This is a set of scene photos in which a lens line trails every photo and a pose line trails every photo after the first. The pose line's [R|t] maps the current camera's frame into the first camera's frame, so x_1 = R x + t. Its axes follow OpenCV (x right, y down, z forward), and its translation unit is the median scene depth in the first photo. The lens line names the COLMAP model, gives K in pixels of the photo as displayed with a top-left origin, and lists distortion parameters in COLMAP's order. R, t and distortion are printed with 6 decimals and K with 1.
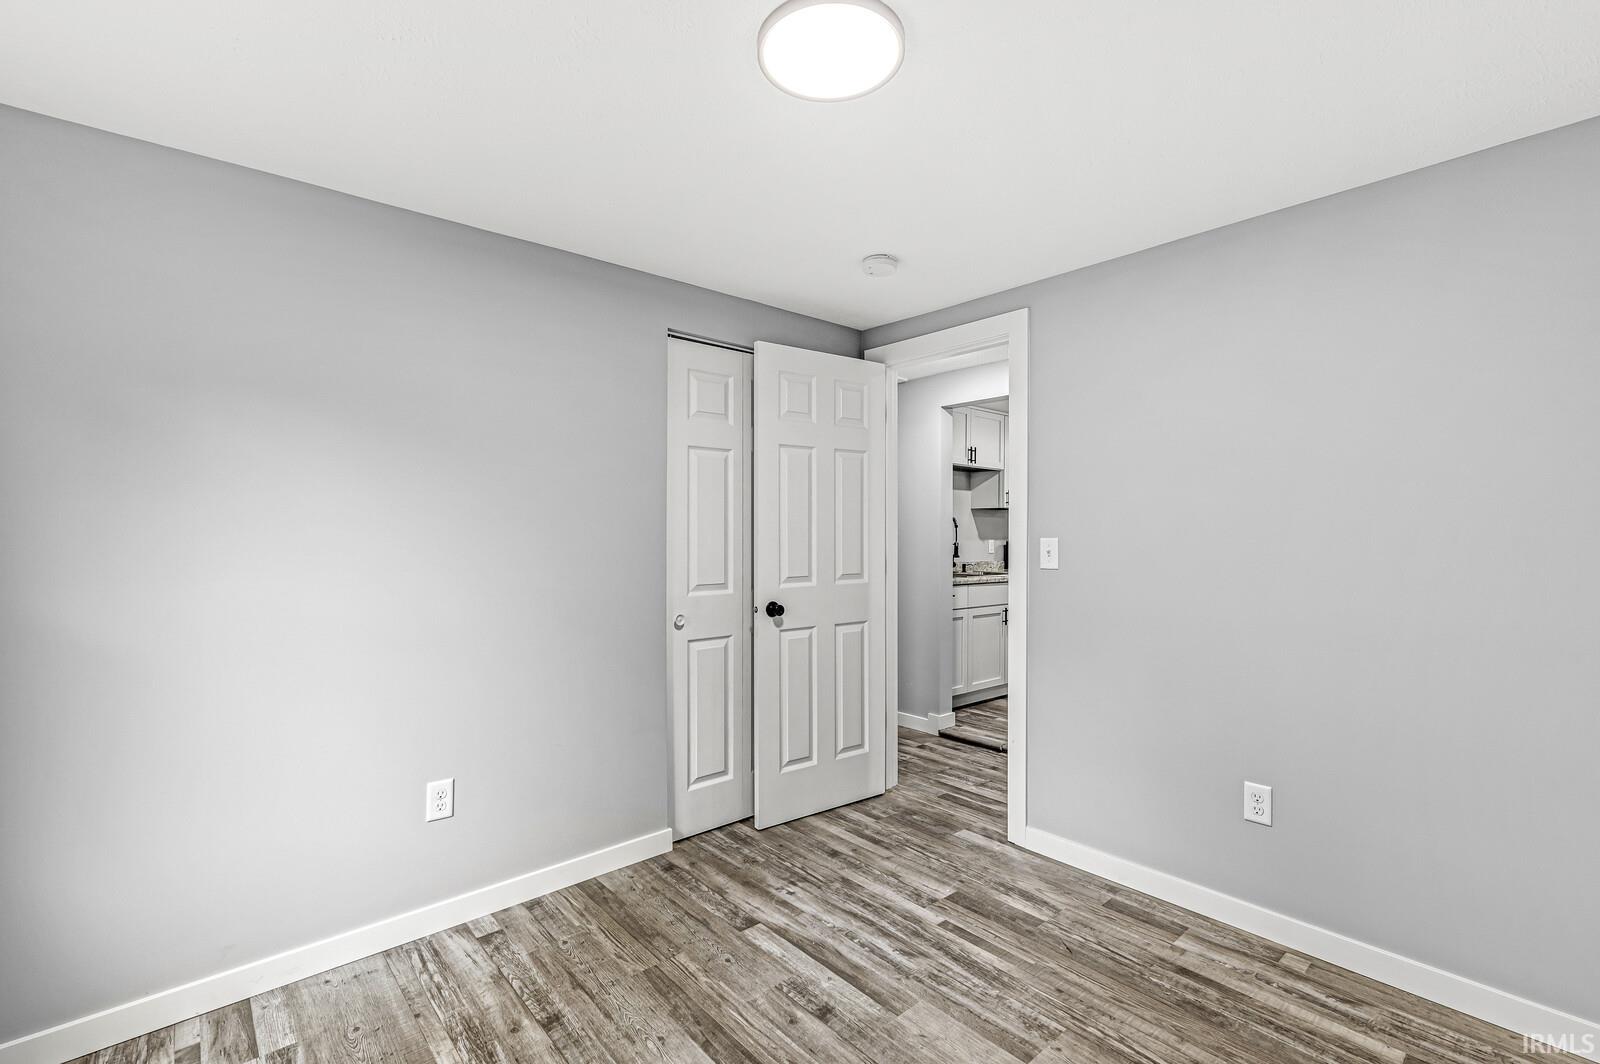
lens RADIAL K [[694.3, 0, 800.6], [0, 694.3, 537.4], [0, 0, 1]] dist [-0.000678, -0.000094]
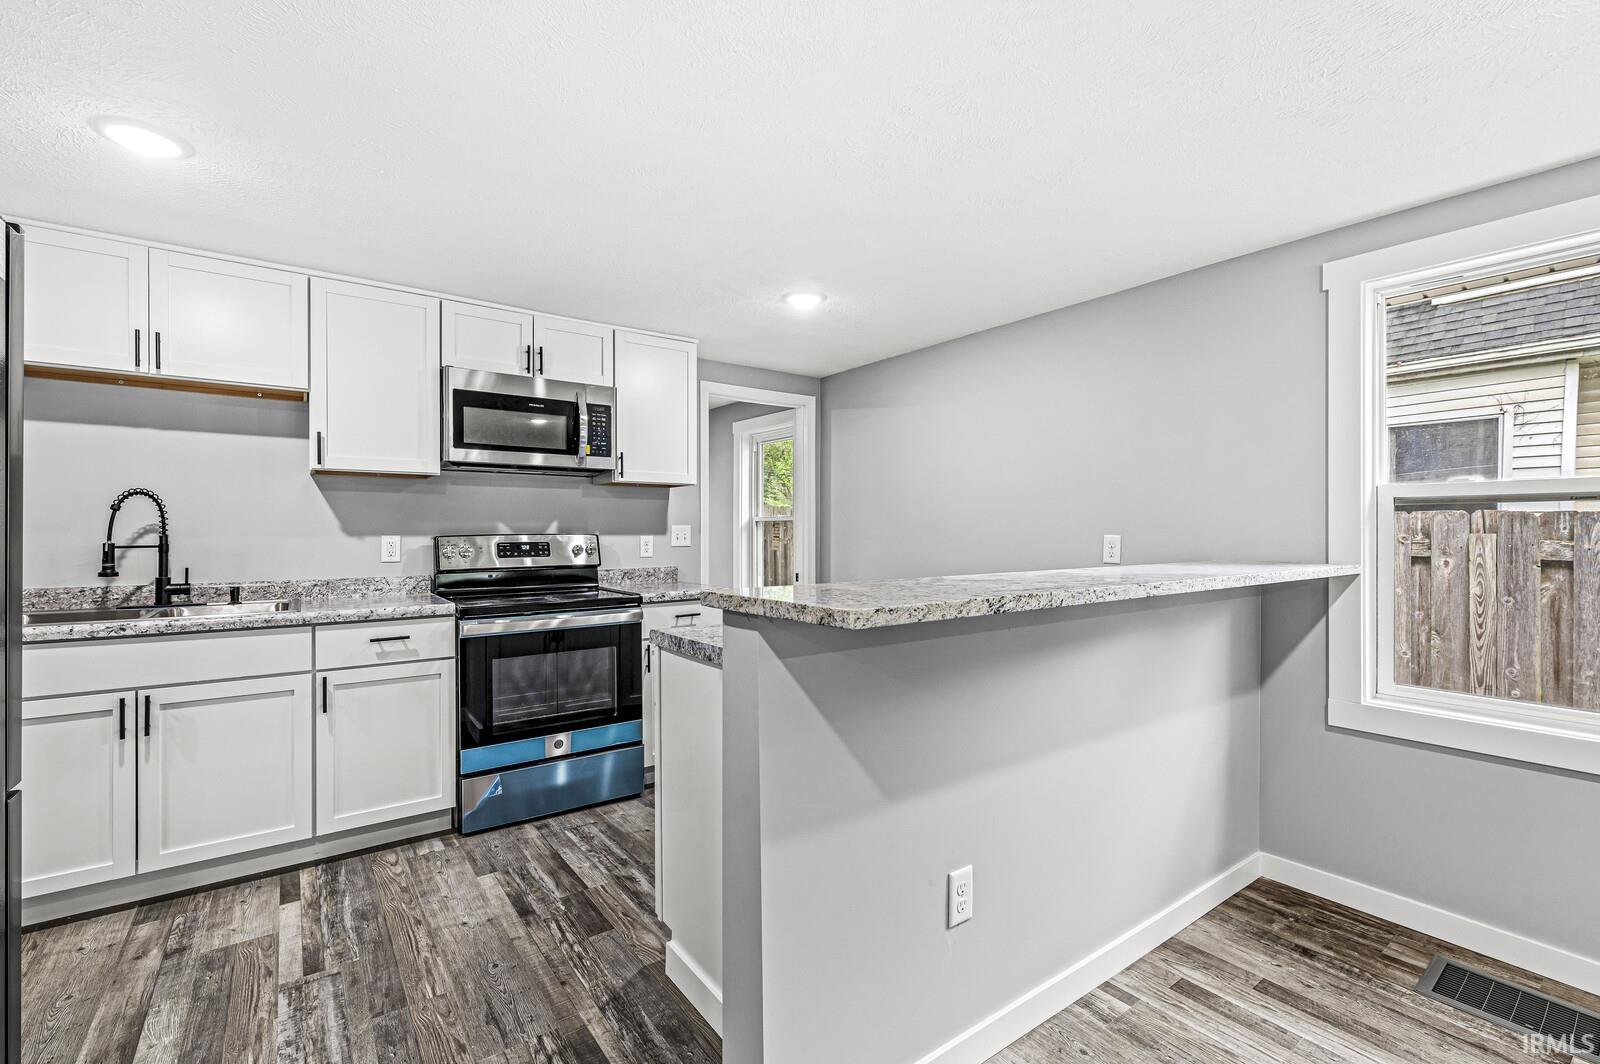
lens RADIAL K [[694.3, 0, 828.7], [0, 694.3, 529.5], [0, 0, 1]] dist [-0.000678, -0.000094]
pose [[0.997657, -0.003876, -0.068311, 0.645952], [0.003781, 0.999992, -0.001512, 0.000759], [0.068316, 0.001250, 0.997663, 0.517208]]
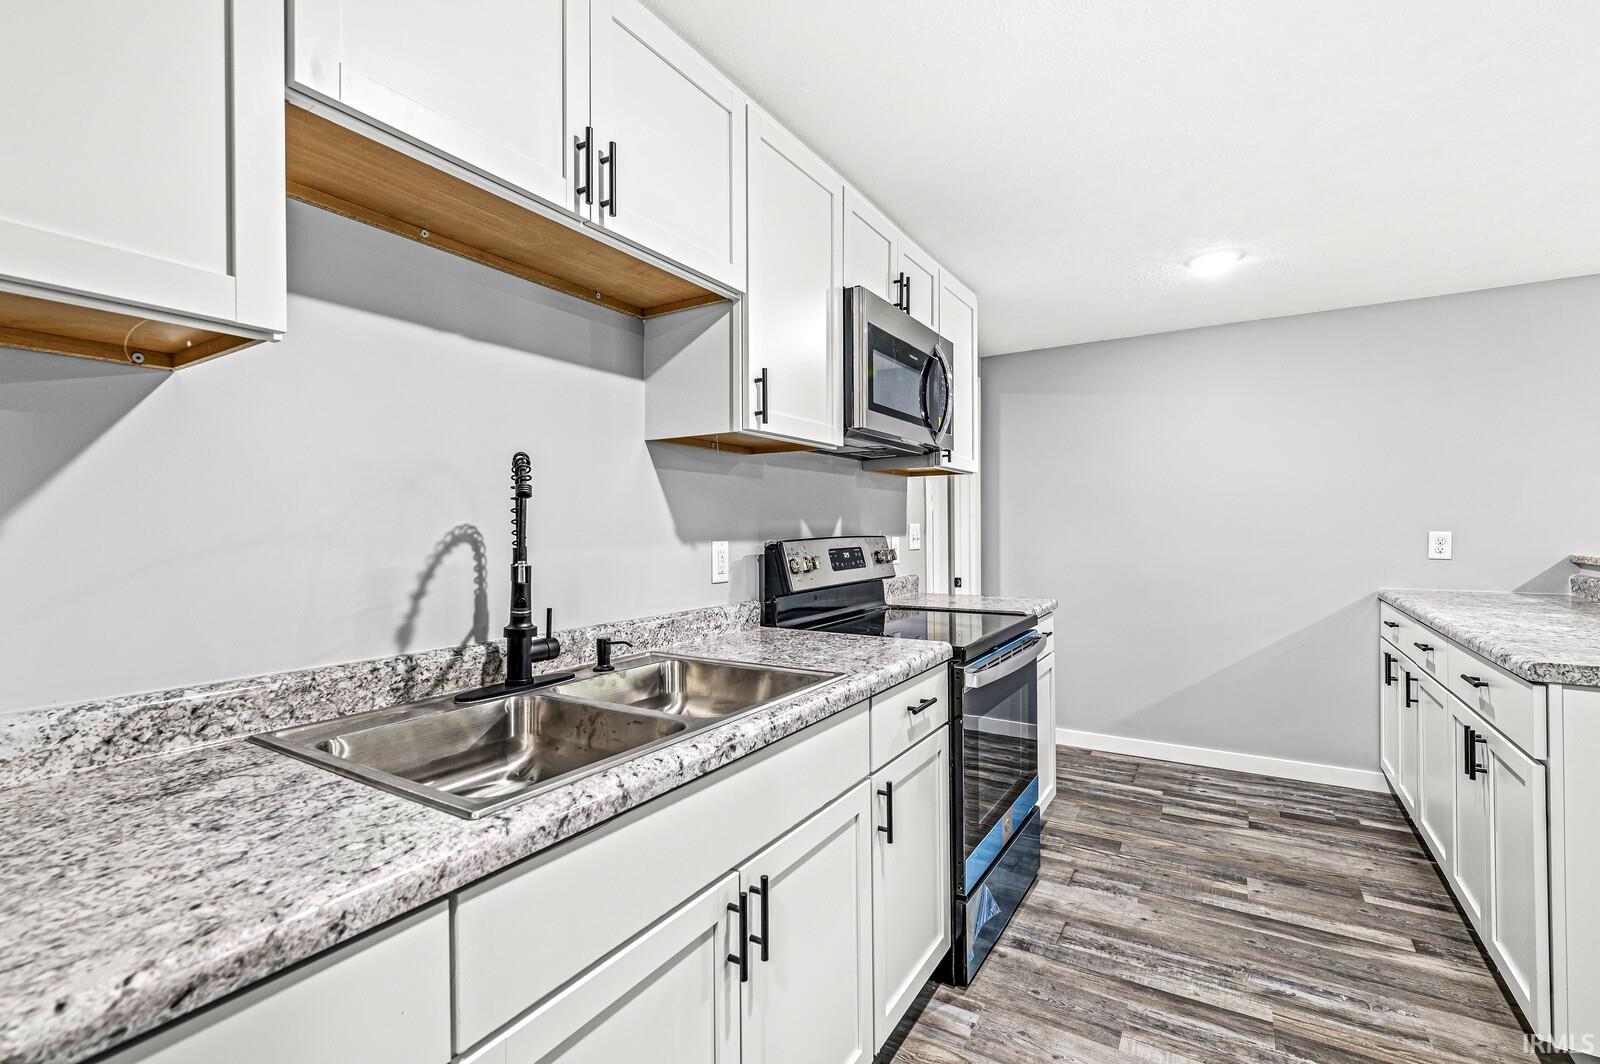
lens RADIAL K [[694.3, 0, 799.5], [0, 694.3, 524.8], [0, 0, 1]] dist [-0.000678, -0.000094]
pose [[0.952700, -0.009265, 0.303771, 0.214150], [0.010115, 0.999948, -0.001228, -0.003804], [-0.303744, 0.004242, 0.952744, 0.685654]]
